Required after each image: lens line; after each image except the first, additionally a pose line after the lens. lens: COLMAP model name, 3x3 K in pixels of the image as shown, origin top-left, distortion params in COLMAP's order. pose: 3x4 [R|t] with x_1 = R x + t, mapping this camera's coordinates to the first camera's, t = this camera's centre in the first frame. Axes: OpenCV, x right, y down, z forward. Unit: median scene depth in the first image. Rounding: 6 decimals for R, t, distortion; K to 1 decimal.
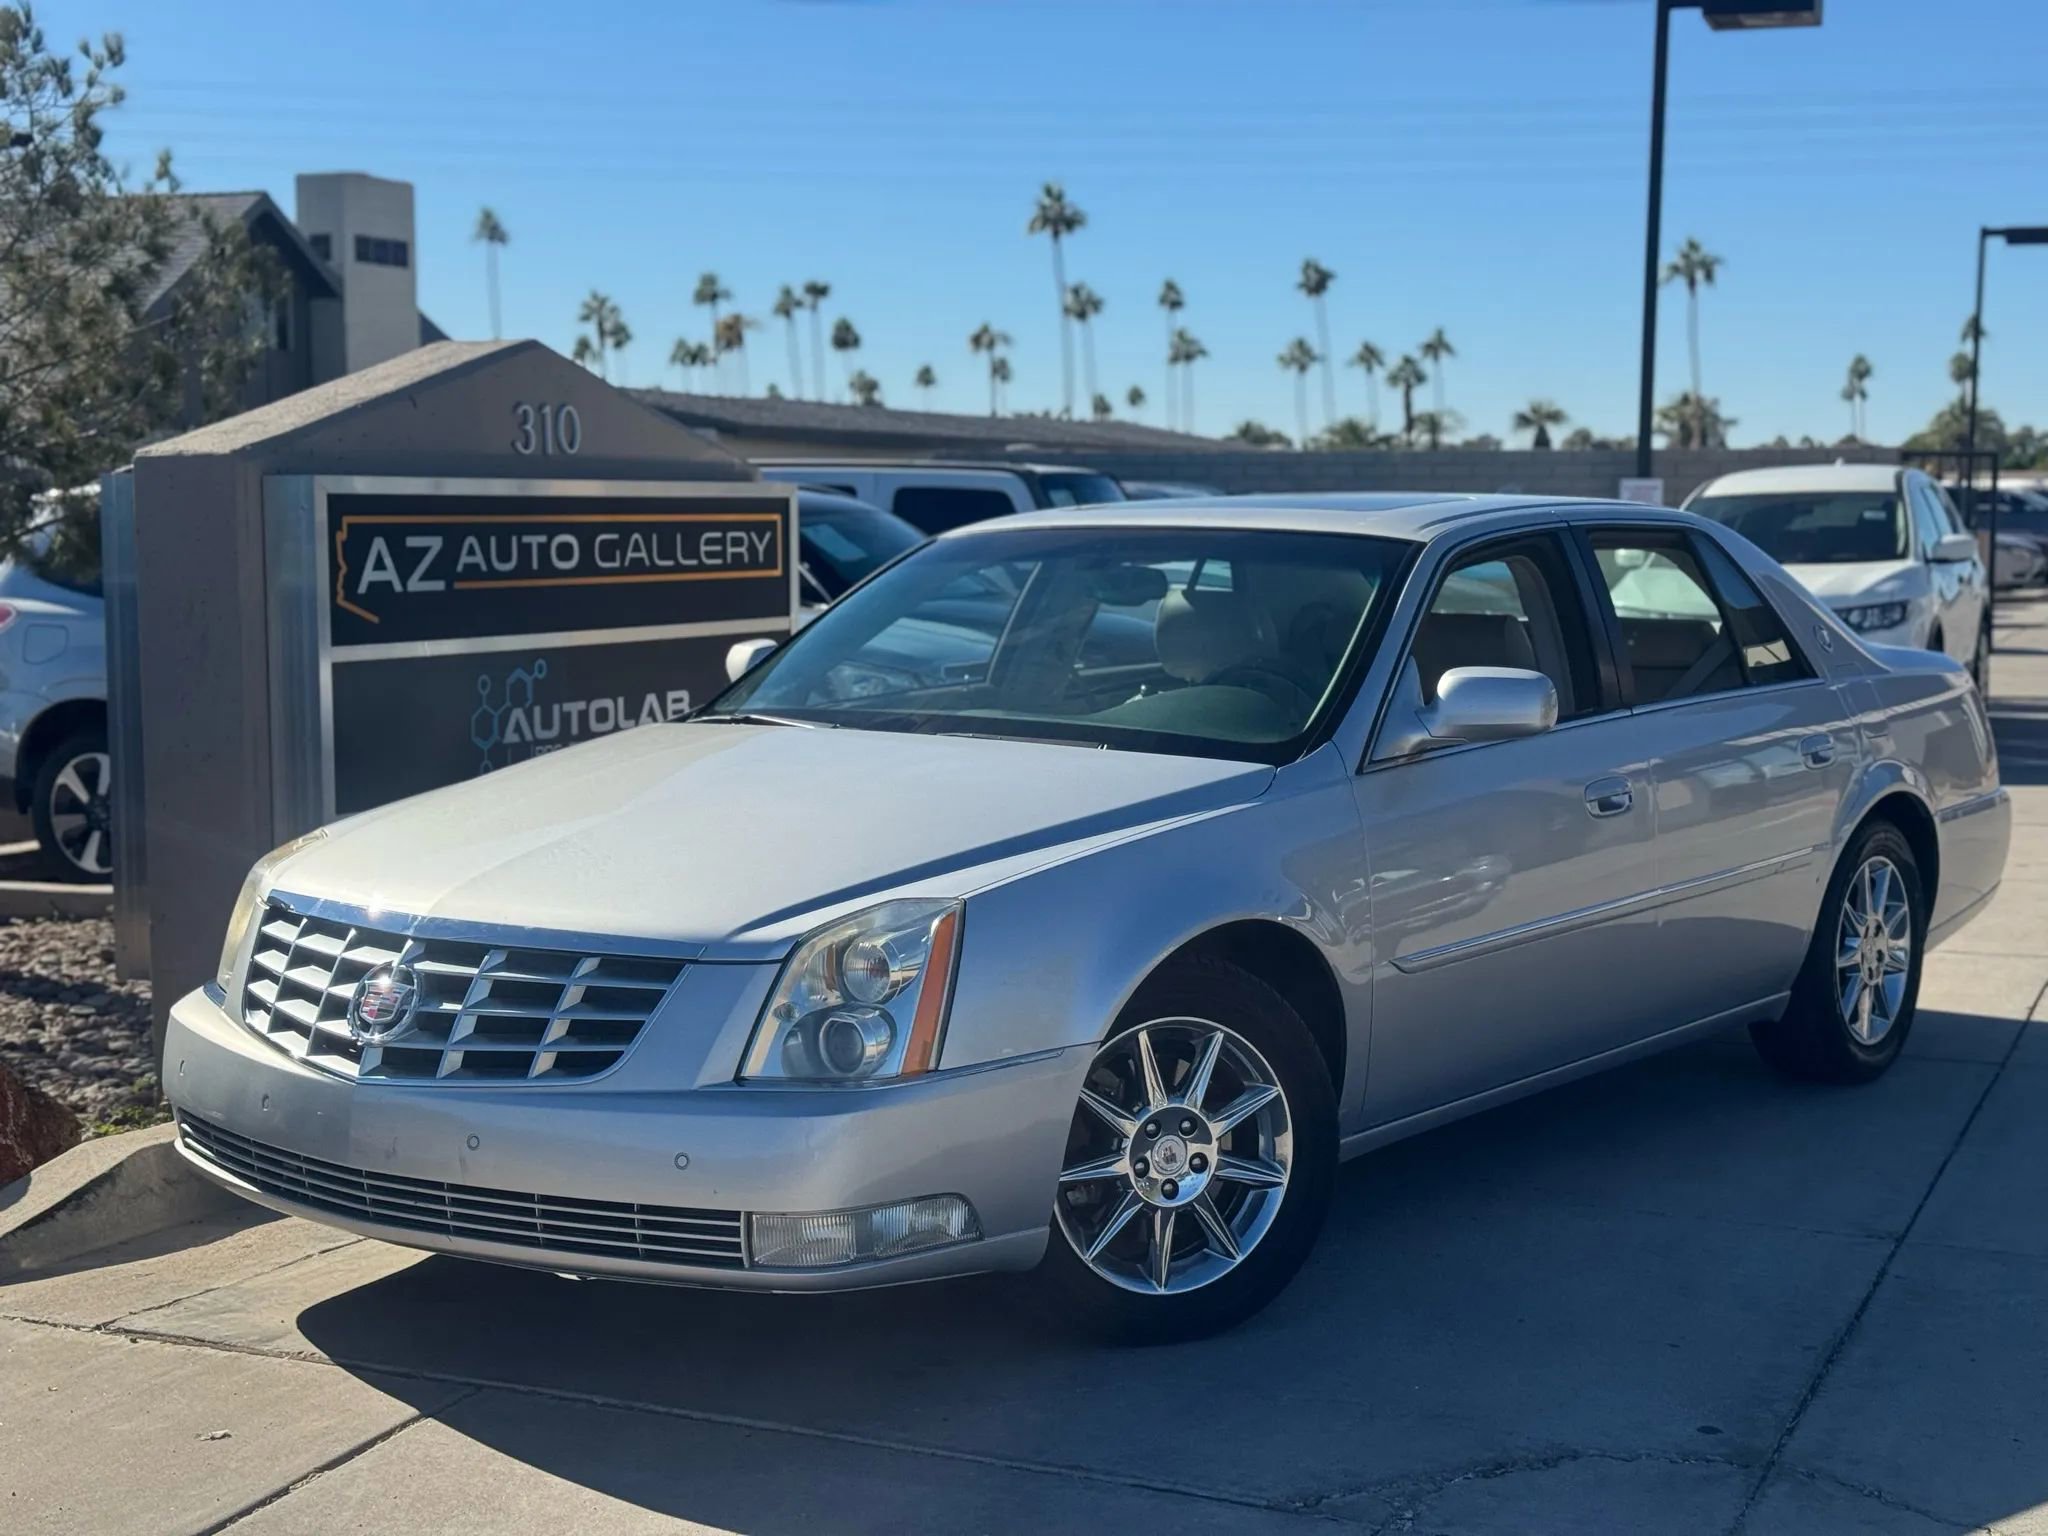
lens RADIAL K [[2763.6, 0, 1027.9], [0, 2763.6, 835.6], [0, 0, 1]] dist [0.141162, -0.062765]
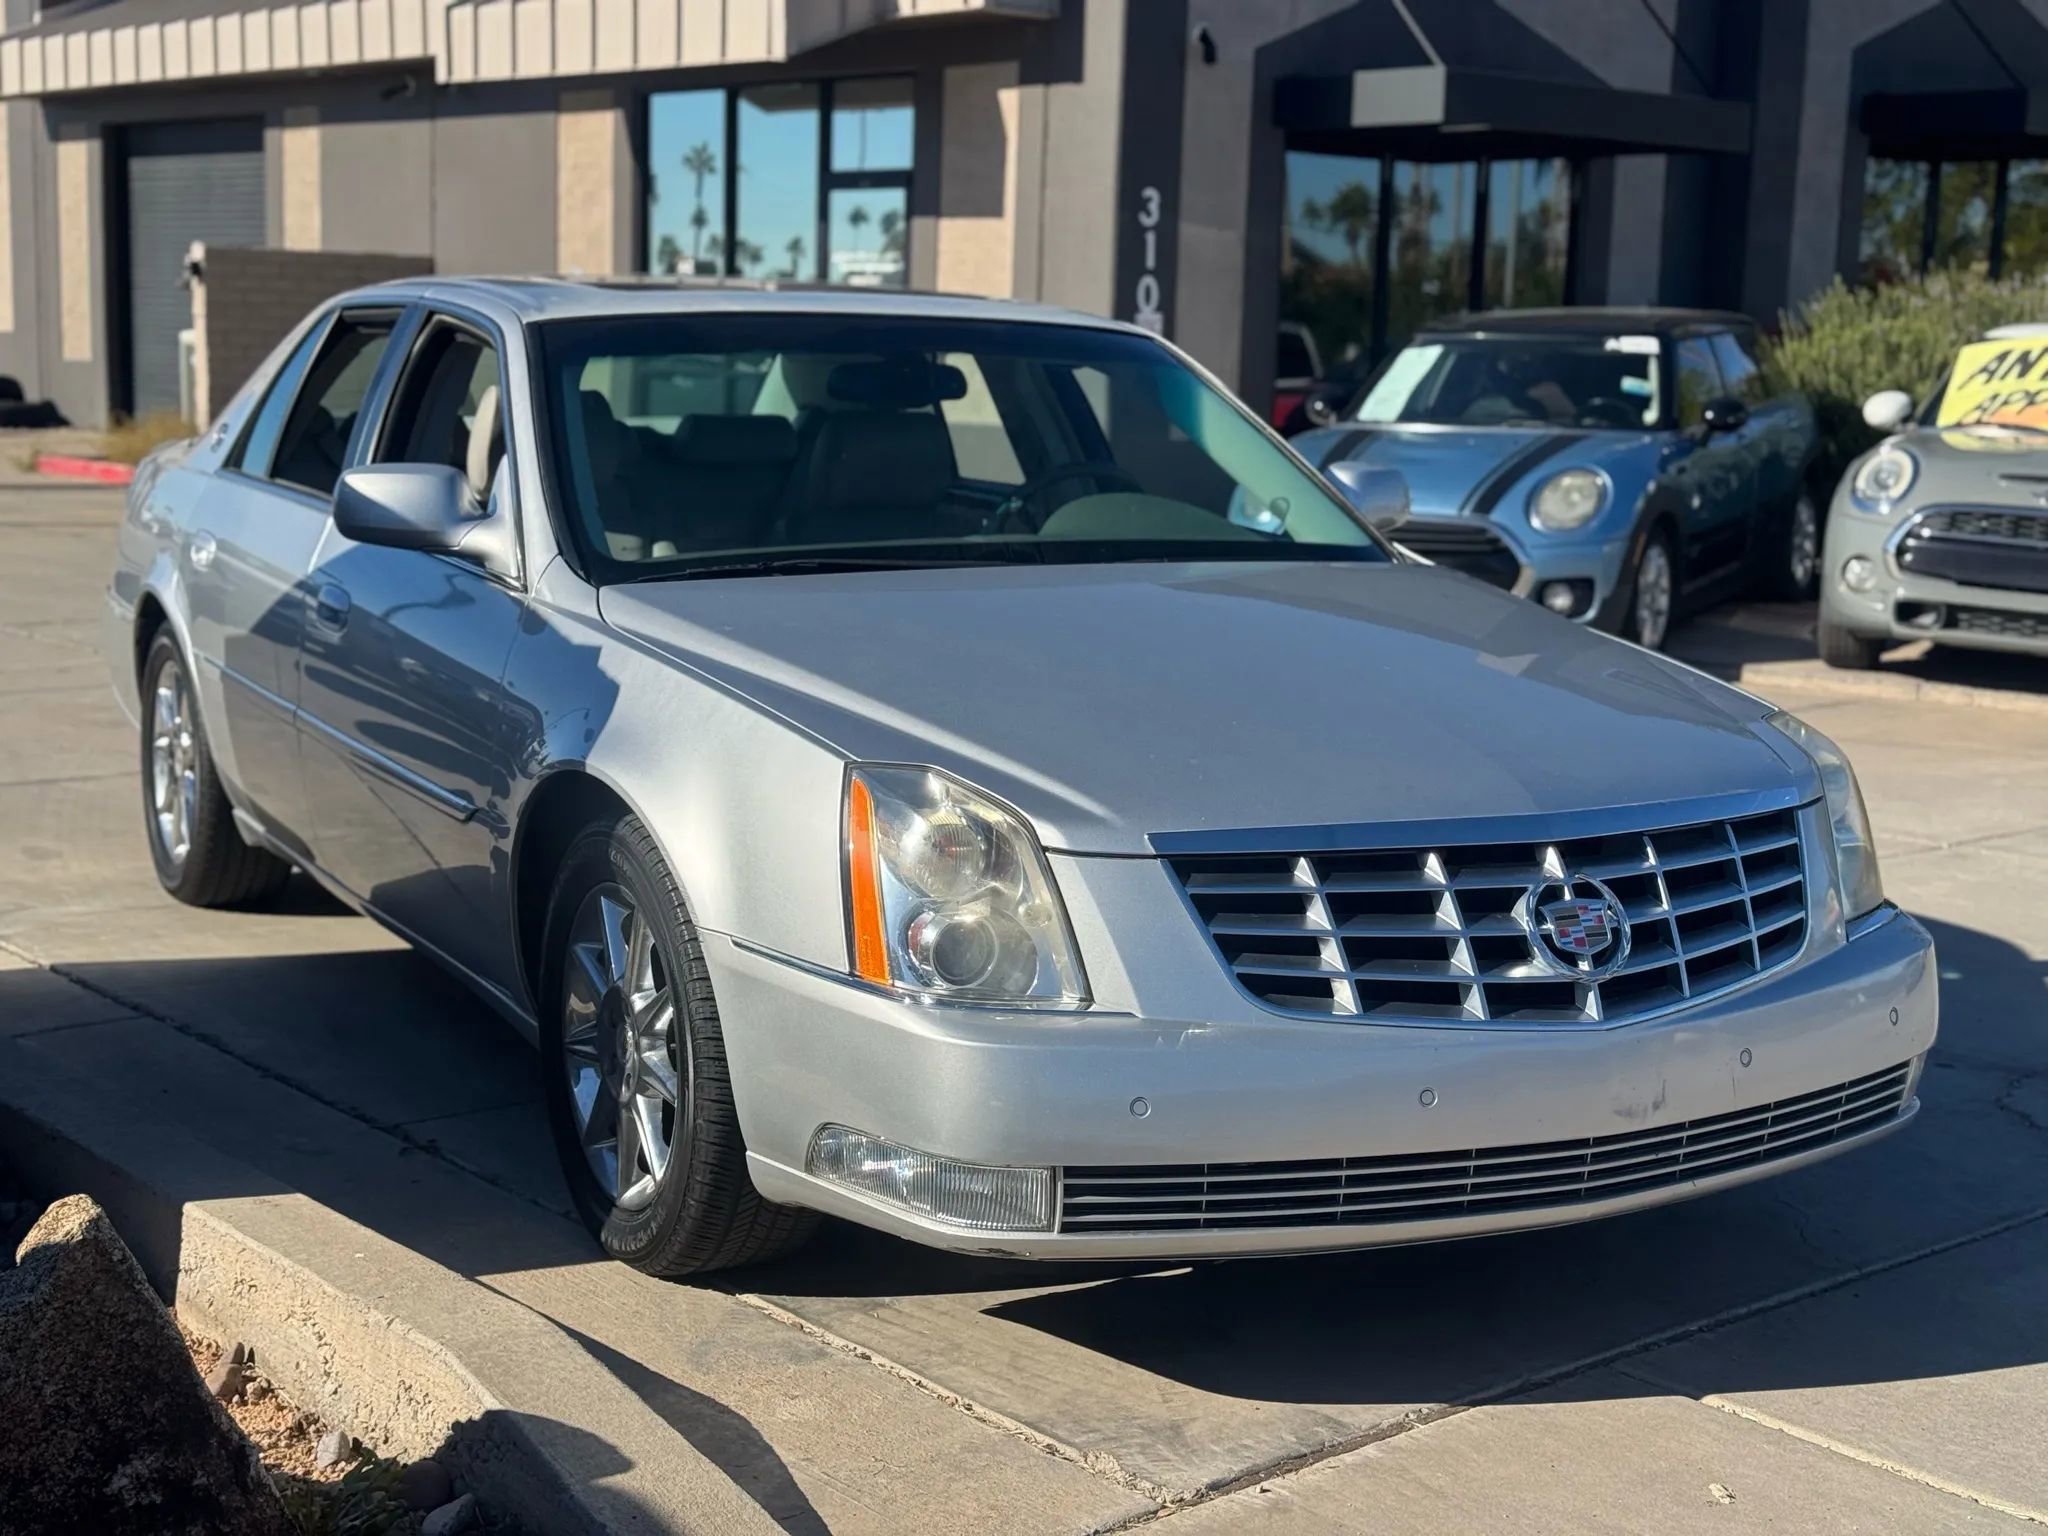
lens RADIAL K [[2860.1, 0, 1024.0], [0, 2860.1, 768.0], [0, 0, 1]] dist [0.179002, -0.468306]
pose [[0.417619, -0.125891, 0.899859, -0.883439], [0.083181, 0.991494, 0.100107, -0.067955], [-0.904807, 0.033045, 0.424538, 0.682945]]
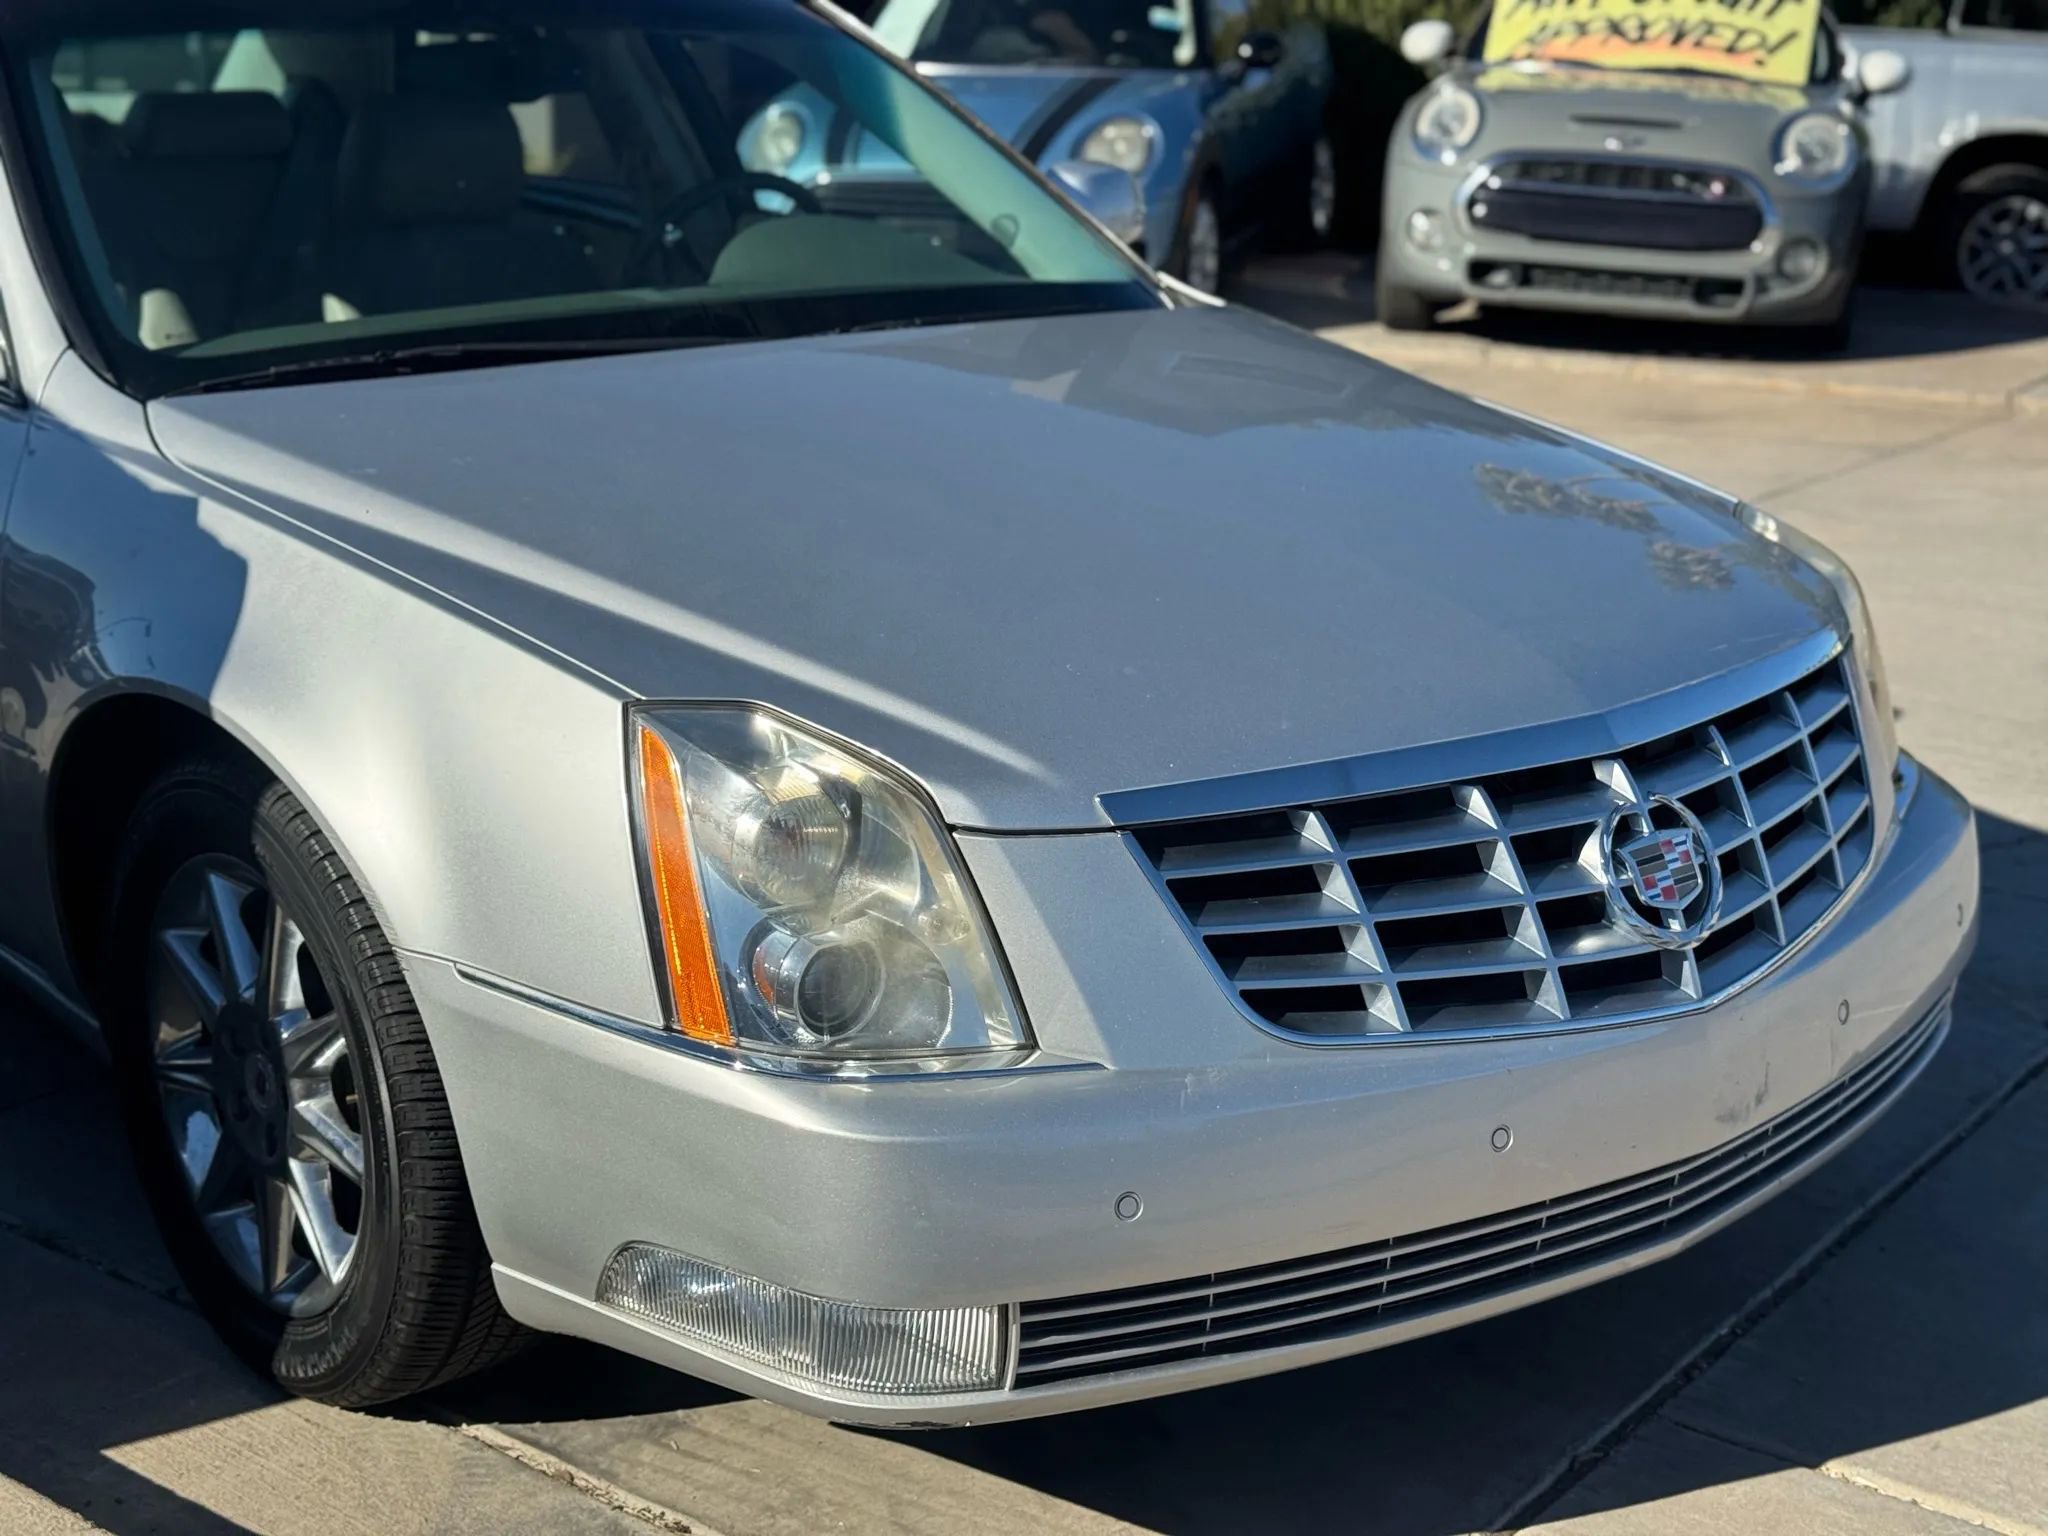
lens RADIAL K [[2860.1, 0, 1024.0], [0, 2860.1, 768.0], [0, 0, 1]] dist [0.179002, -0.468306]
pose [[0.211436, -0.262365, 0.941520, -0.698380], [0.099329, 0.964079, 0.246345, -0.101656], [-0.972331, 0.041434, 0.229902, 0.851189]]
